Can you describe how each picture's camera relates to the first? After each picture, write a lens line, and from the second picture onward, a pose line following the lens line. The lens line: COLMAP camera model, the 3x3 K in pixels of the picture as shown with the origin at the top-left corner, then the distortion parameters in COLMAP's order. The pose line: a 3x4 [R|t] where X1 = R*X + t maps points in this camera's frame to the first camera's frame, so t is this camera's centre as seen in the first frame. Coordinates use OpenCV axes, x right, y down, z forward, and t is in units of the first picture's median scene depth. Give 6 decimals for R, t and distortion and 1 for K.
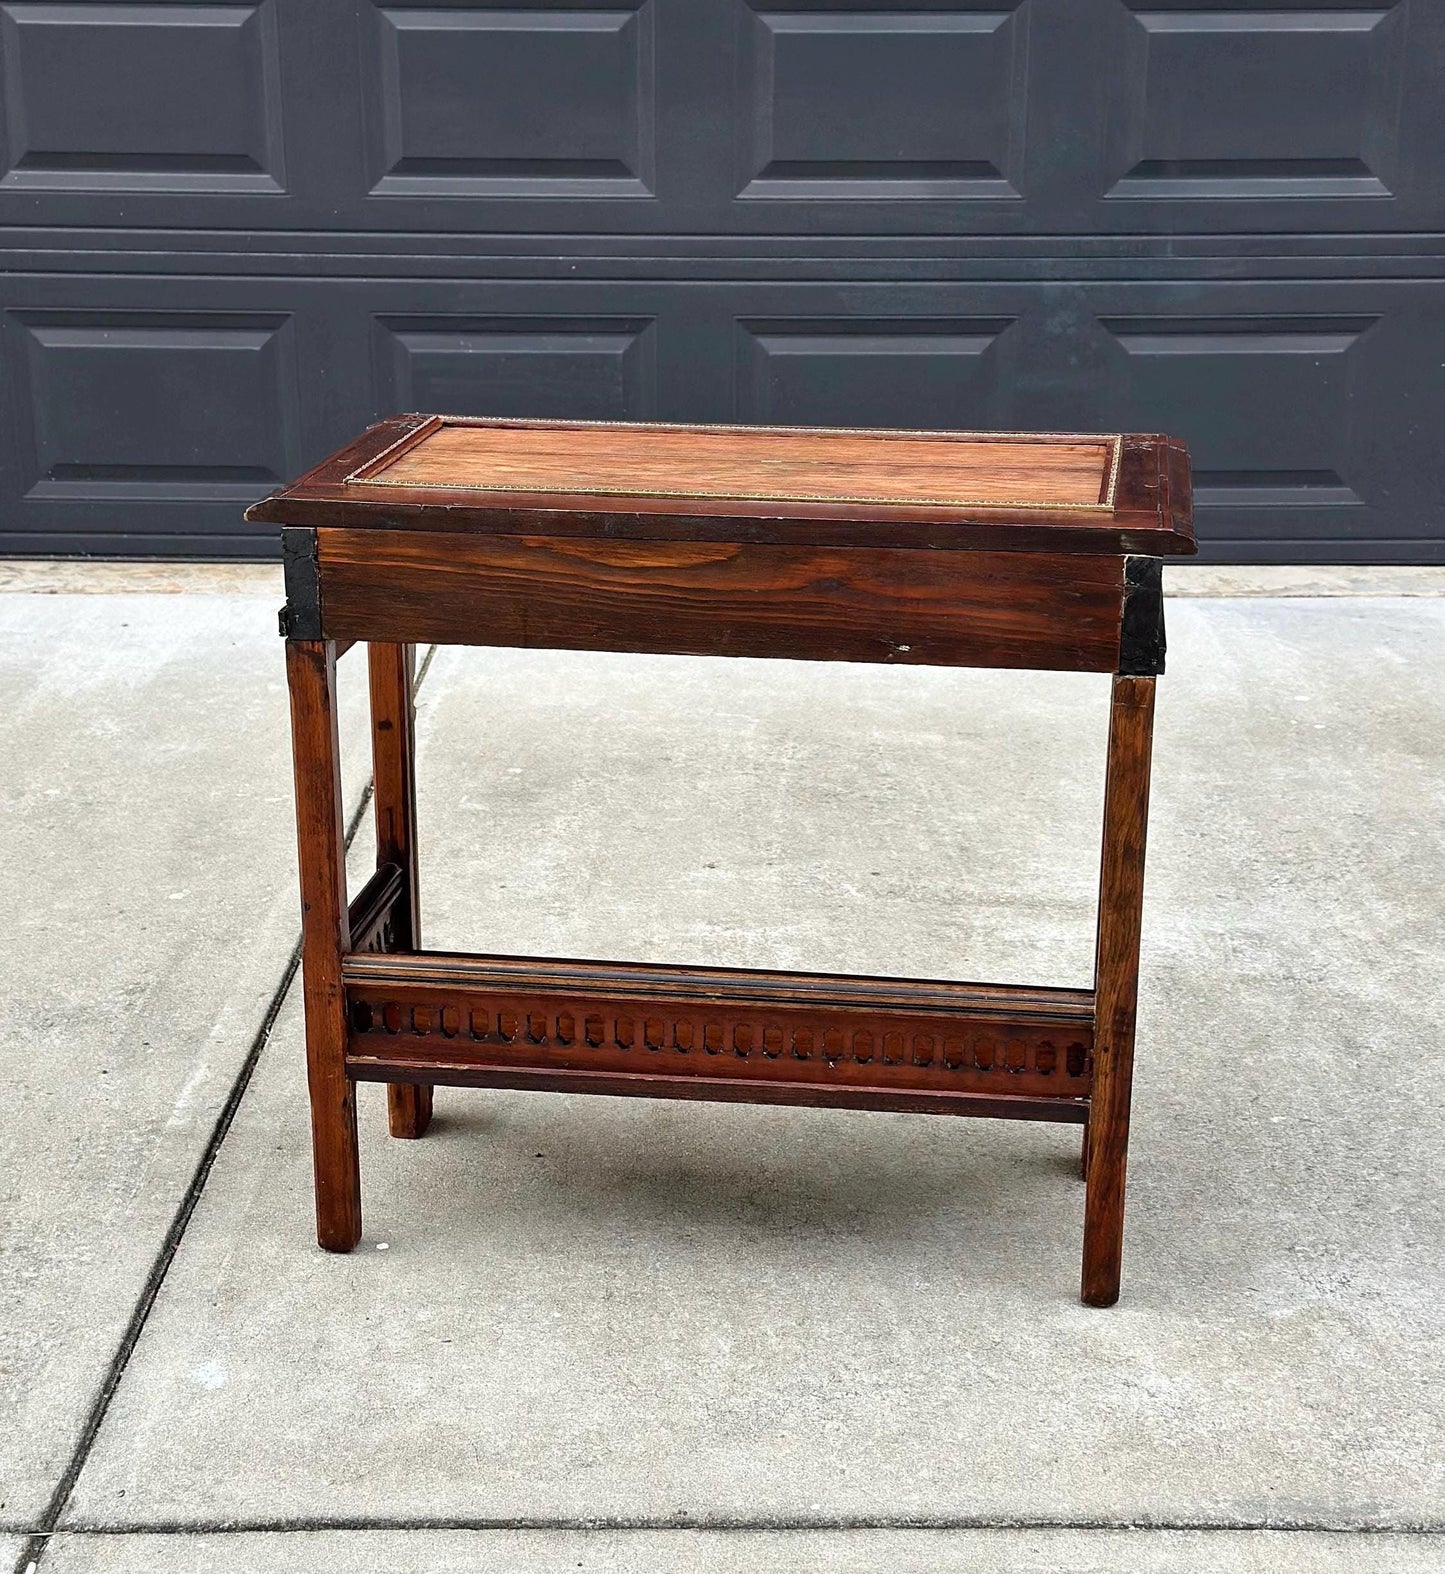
lens RADIAL K [[2703.3, 0, 724.3], [0, 2703.3, 829.2], [0, 0, 1]] dist [0.163130, -0.211911]
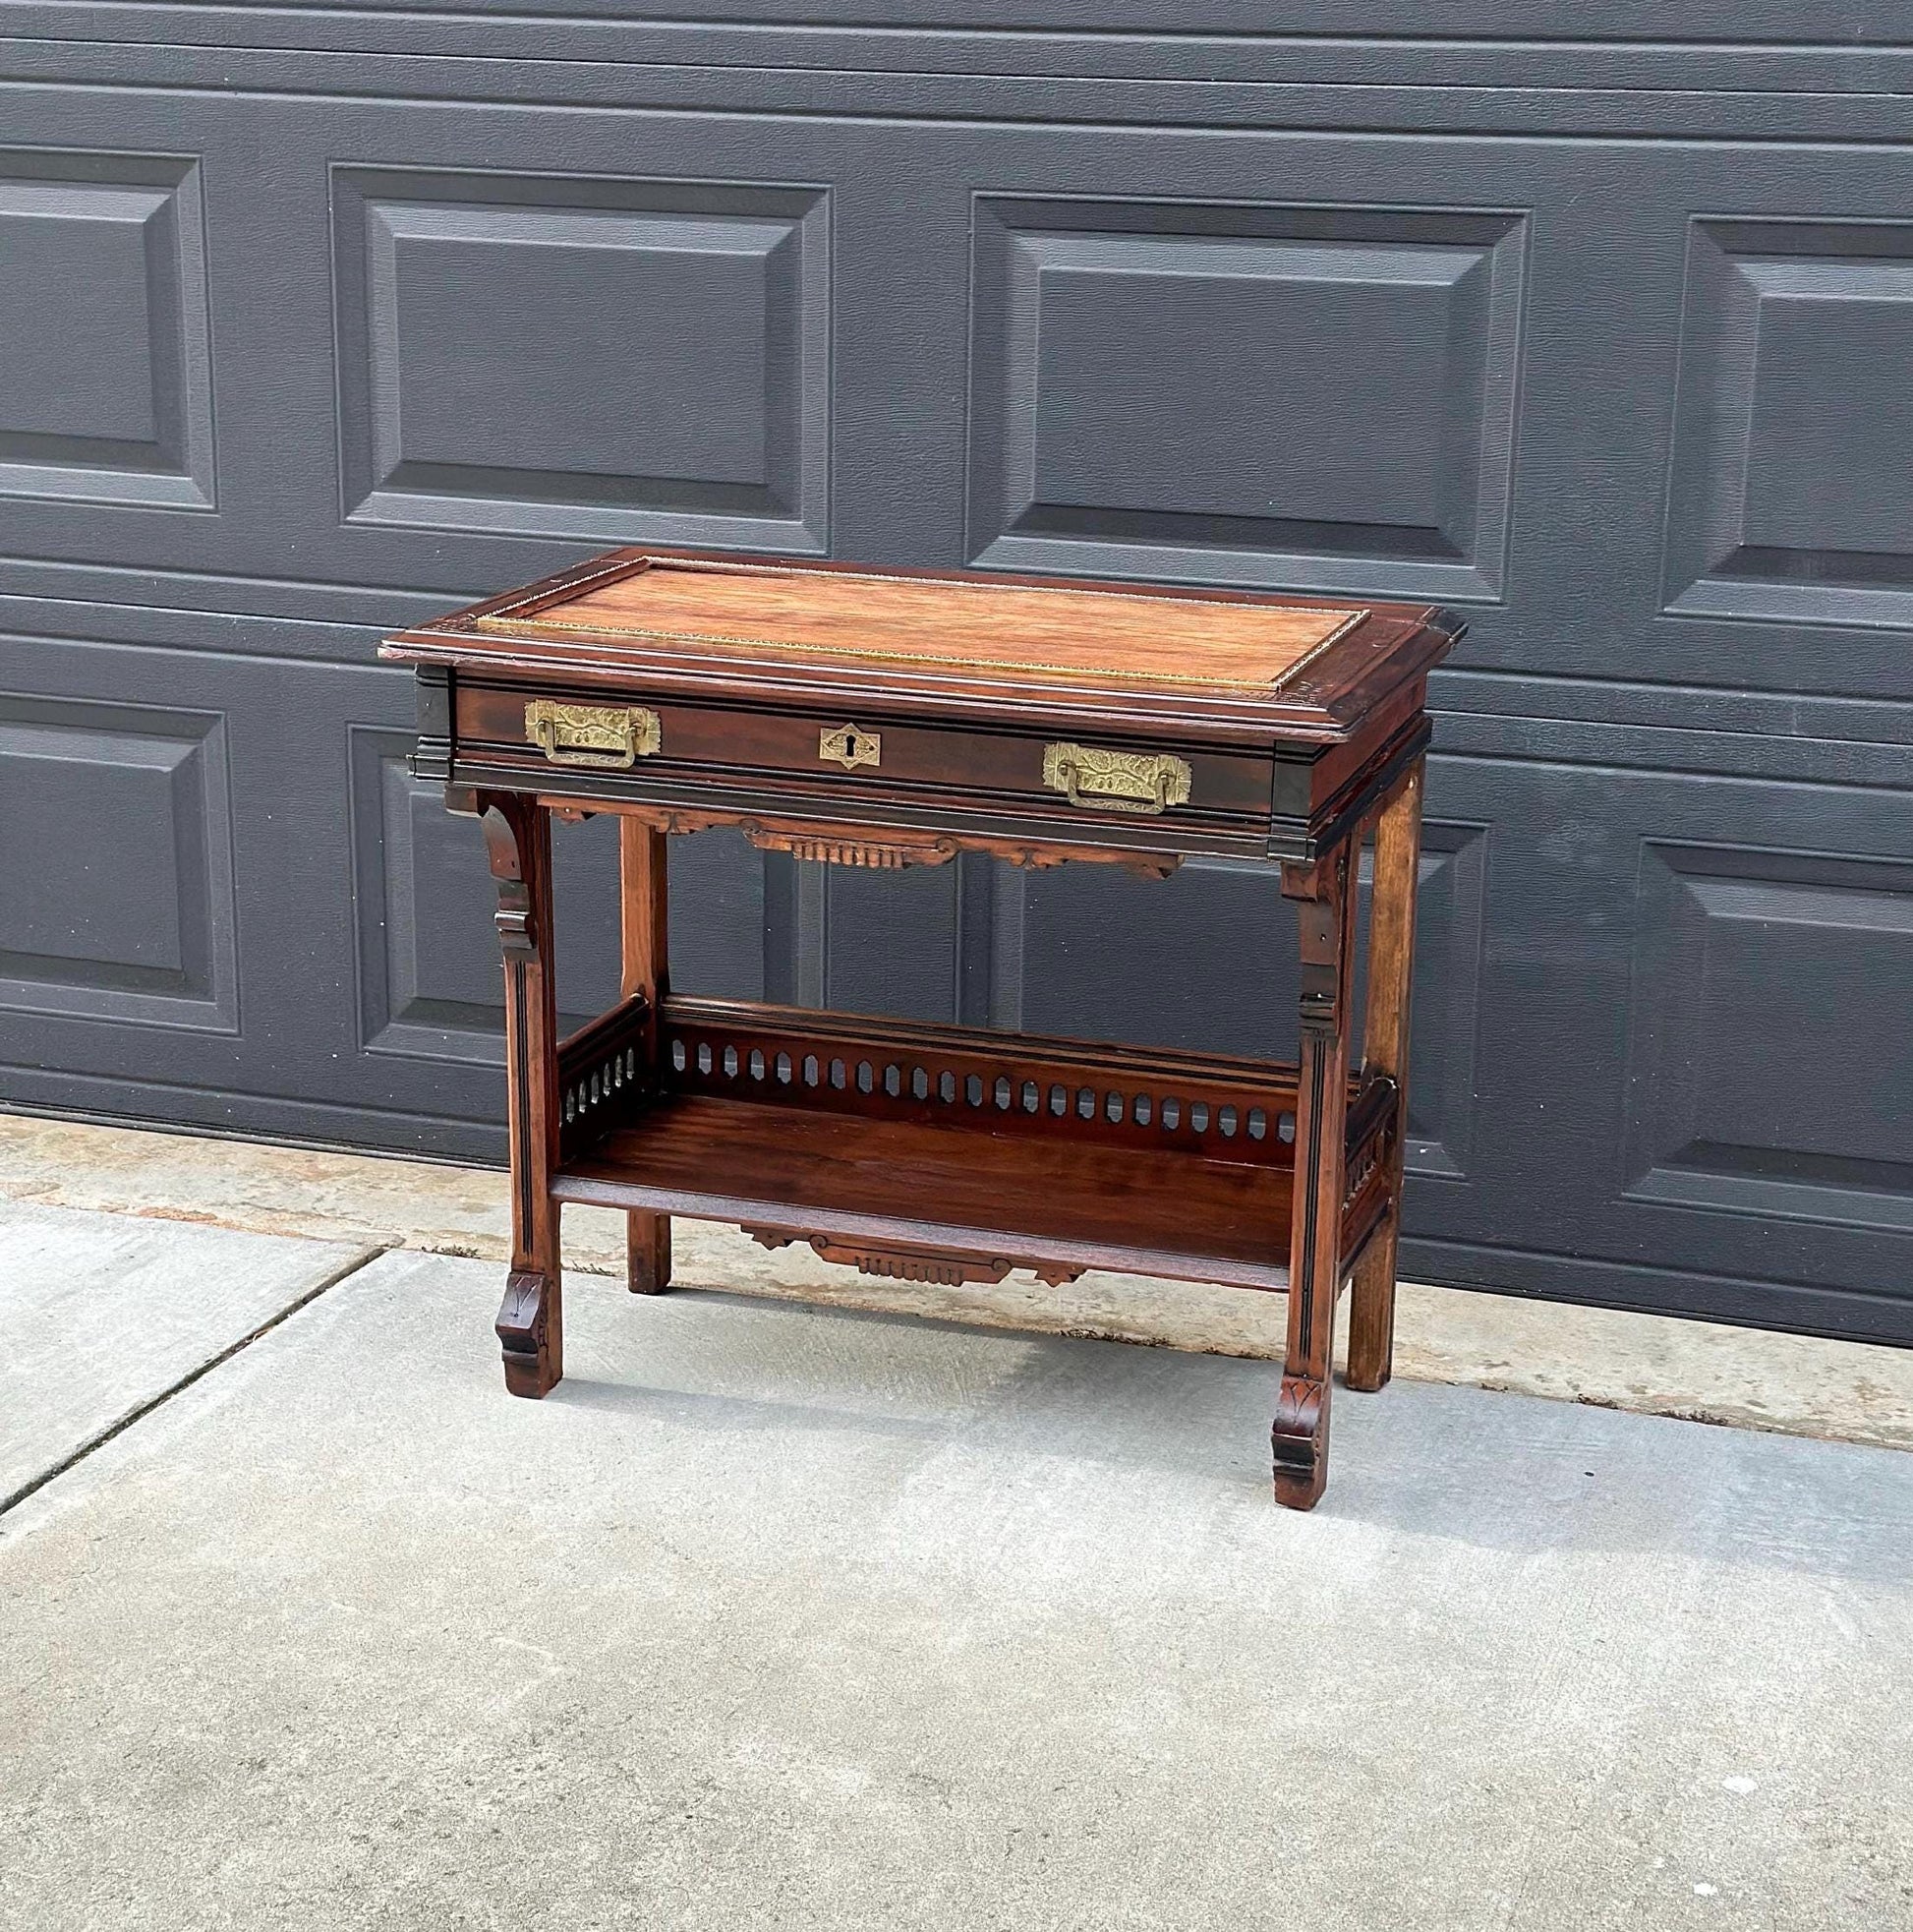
lens RADIAL K [[3650.9, 0, 991.8], [0, 3650.9, 973.7], [0, 0, 1]] dist [0.164620, -0.071982]
pose [[0.950356, 0.094934, -0.296330, 0.229057], [-0.112016, 0.992853, -0.041170, -0.123480], [0.290304, 0.072320, 0.954198, 0.323476]]
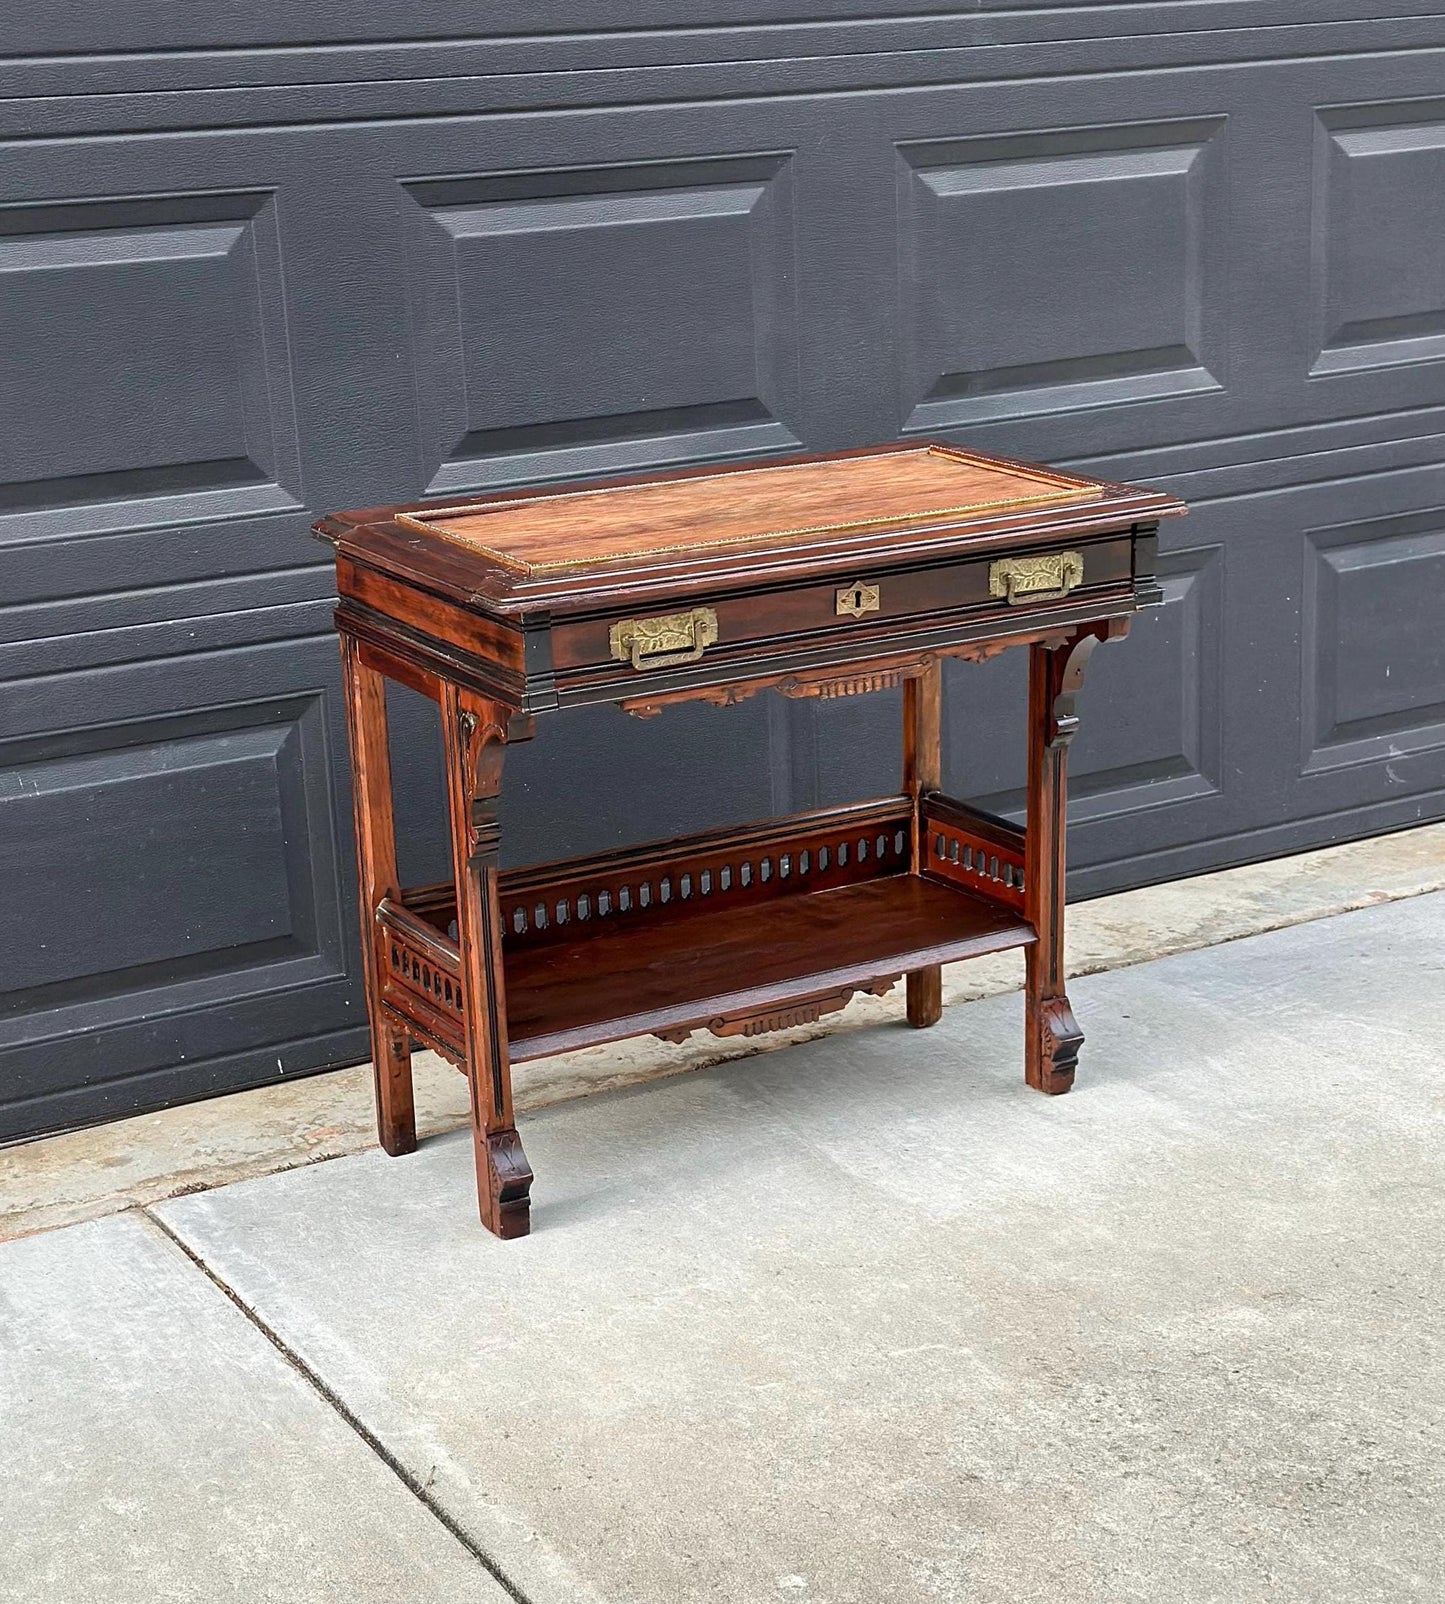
lens RADIAL K [[2976.9, 0, 726.5], [0, 2976.9, 882.8], [0, 0, 1]] dist [0.182553, -0.238737]
pose [[0.862532, -0.183000, 0.471752, -0.282577], [0.198422, 0.979963, 0.017358, -0.140503], [-0.465476, 0.078634, 0.881560, 0.356143]]
